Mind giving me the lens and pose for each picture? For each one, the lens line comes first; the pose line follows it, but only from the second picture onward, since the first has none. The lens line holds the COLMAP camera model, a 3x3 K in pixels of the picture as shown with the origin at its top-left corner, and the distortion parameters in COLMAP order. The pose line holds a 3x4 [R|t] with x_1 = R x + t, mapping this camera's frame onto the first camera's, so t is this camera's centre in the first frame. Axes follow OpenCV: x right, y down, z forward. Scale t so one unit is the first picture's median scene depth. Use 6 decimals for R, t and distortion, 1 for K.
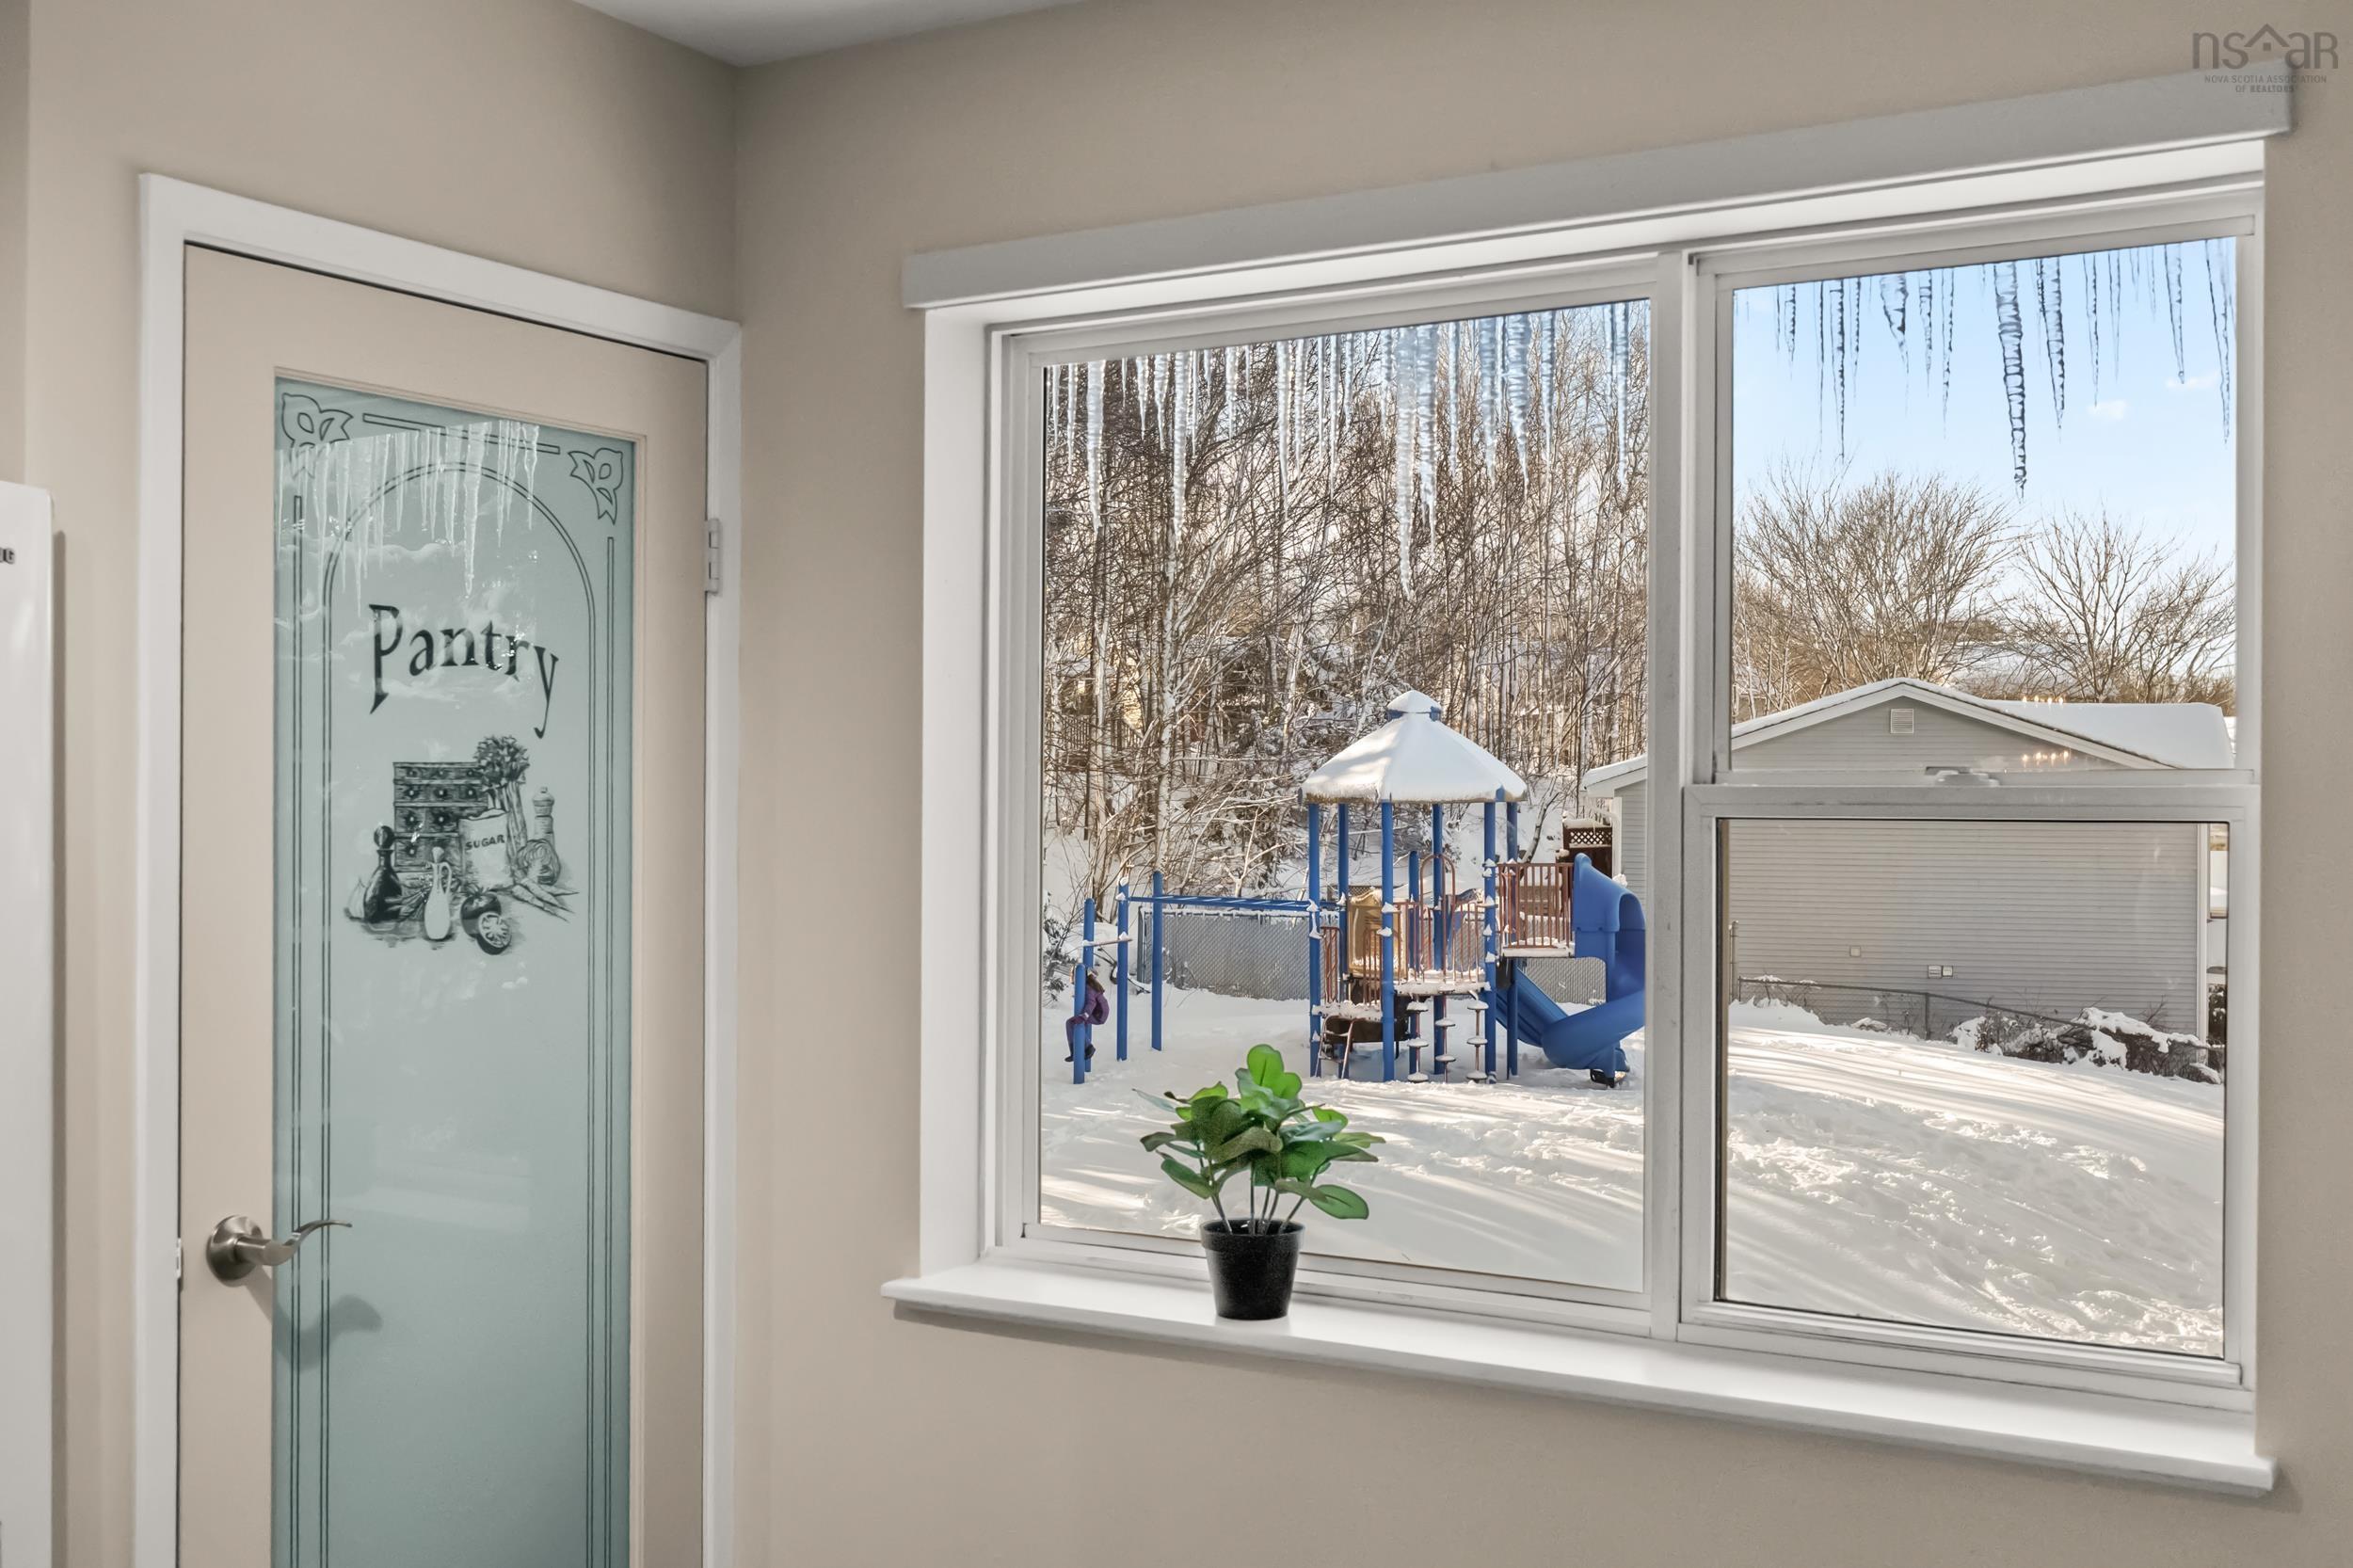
lens RADIAL K [[2396.8, 0, 1164.3], [0, 2396.8, 788.4], [0, 0, 1]] dist [-0.015446, -0.011640]
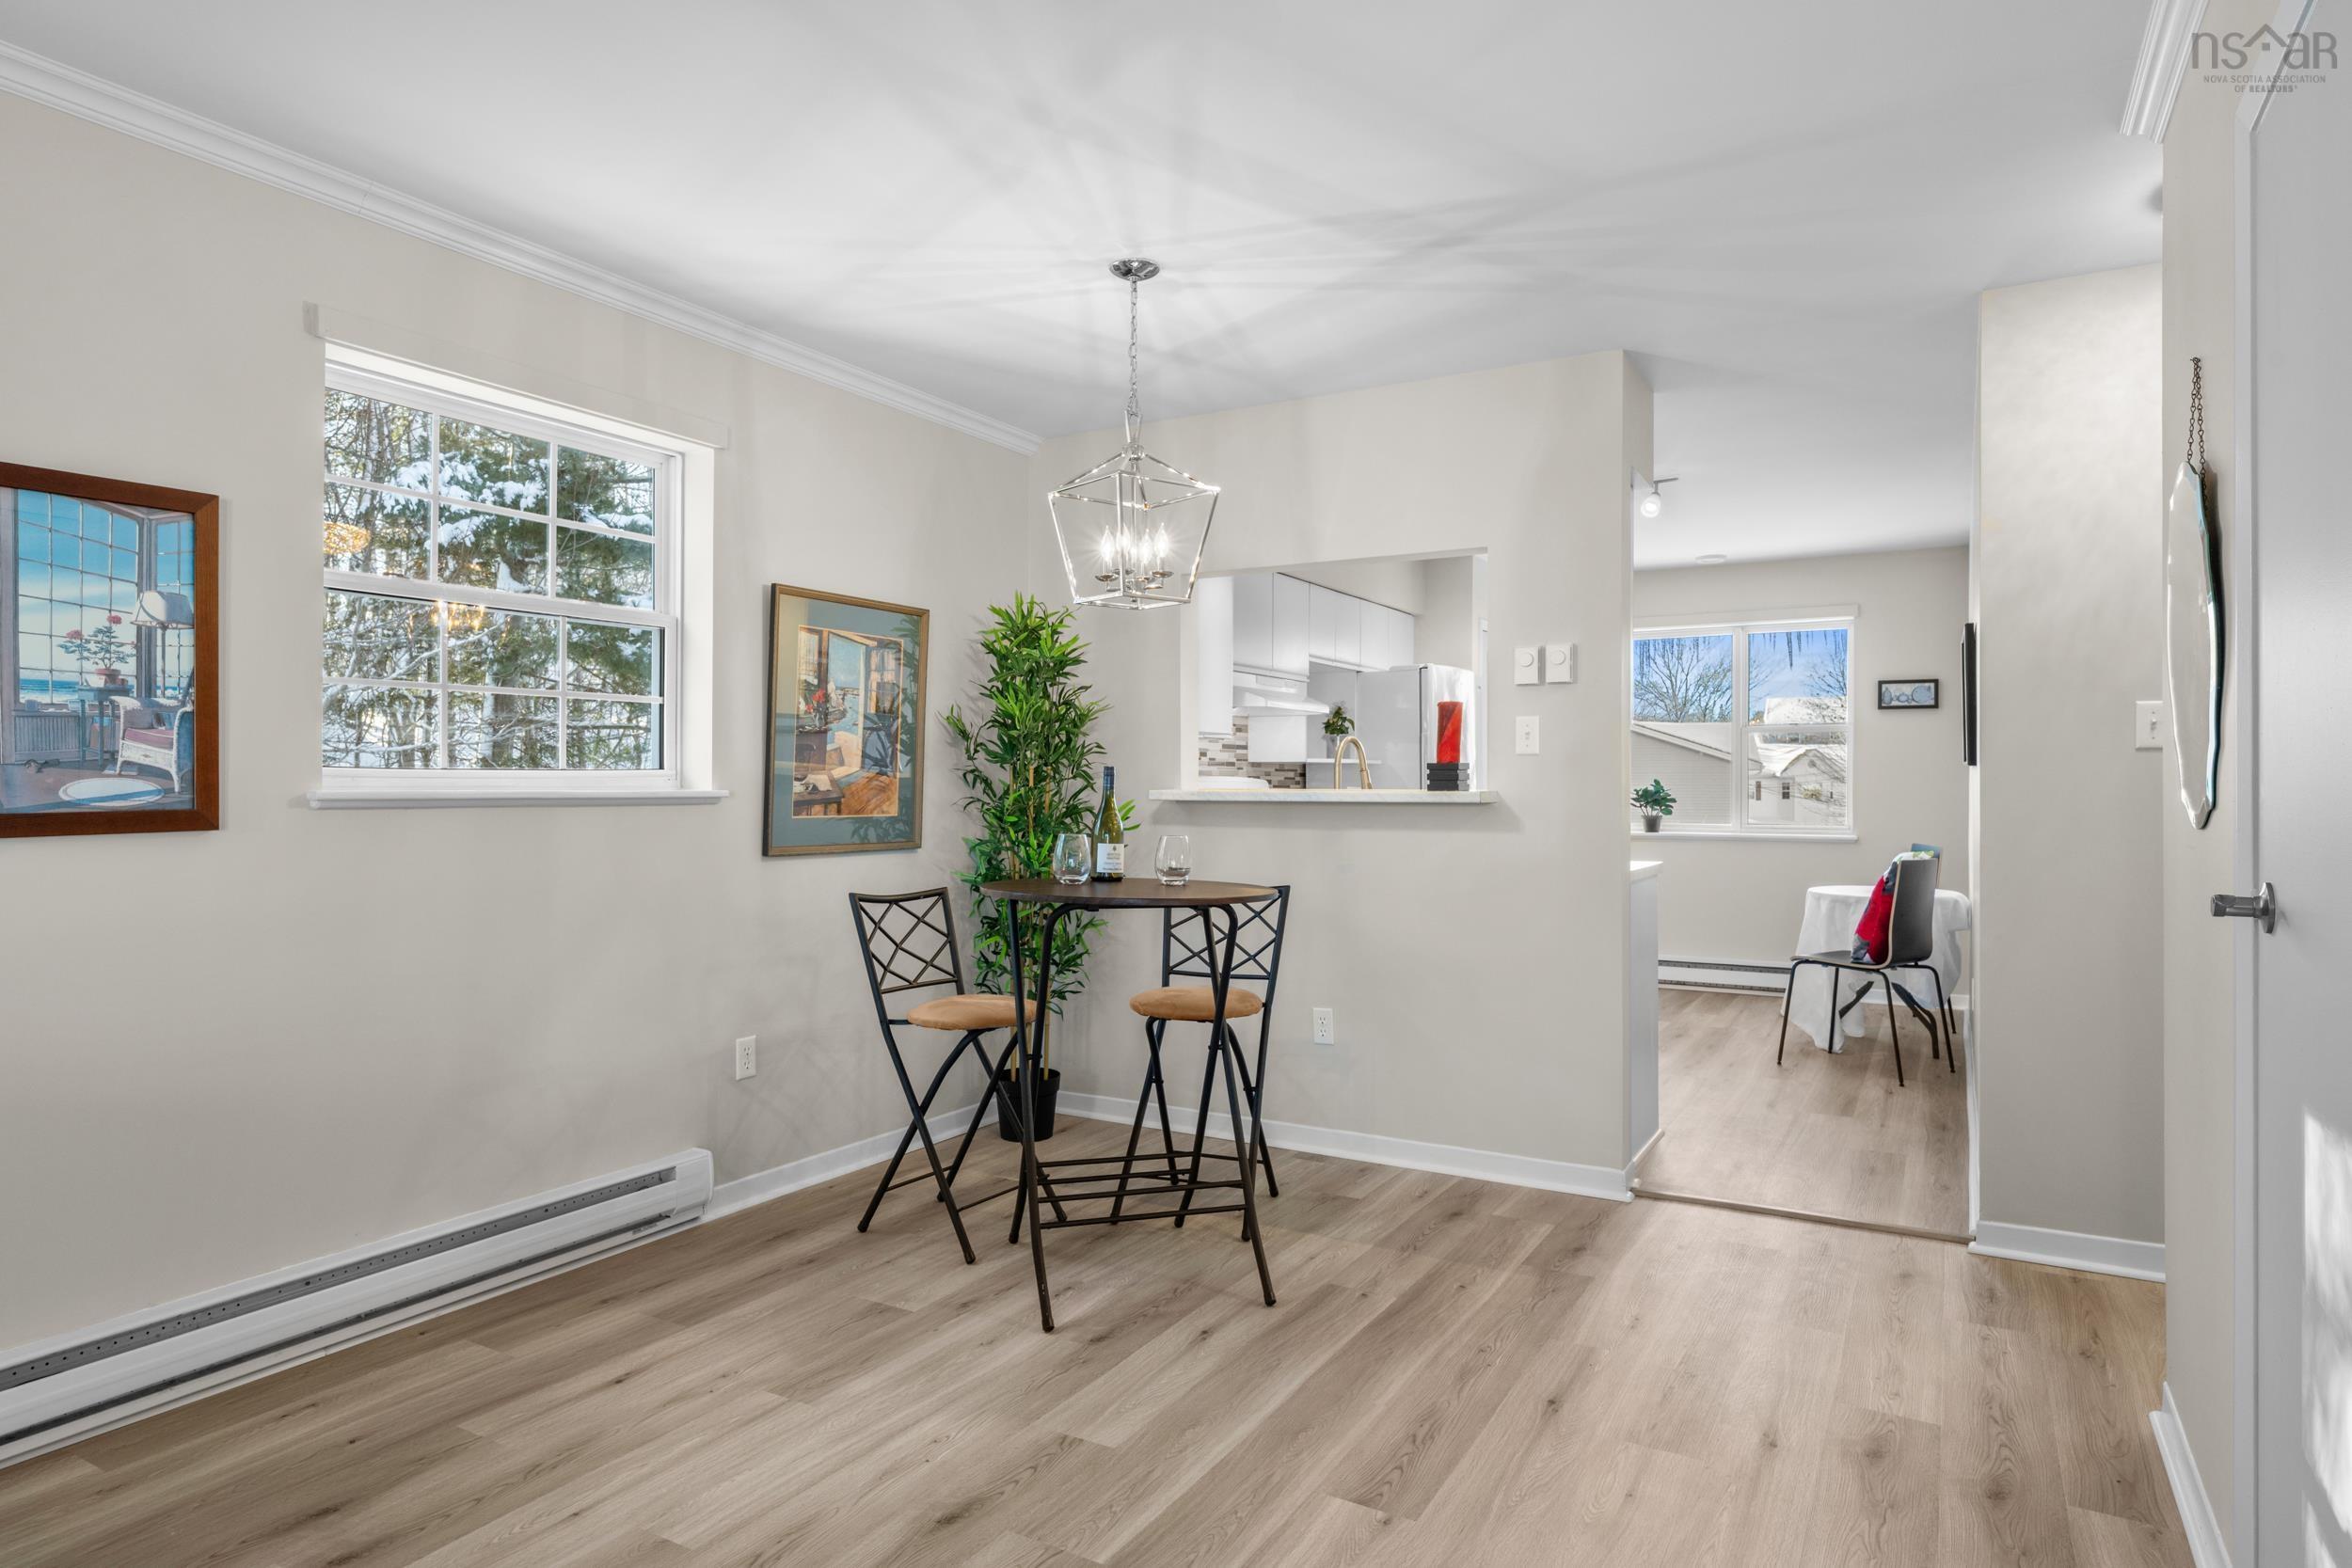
lens RADIAL K [[1320.3, 0, 1176.0], [0, 1320.3, 784.0], [0, 0, 1]] dist [-0.003709, -0.000077]
pose [[0.999872, -0.004839, 0.015246, -1.028032], [0.004730, 0.999963, 0.007160, 0.091153], [-0.015280, -0.007087, 0.999858, -1.817272]]
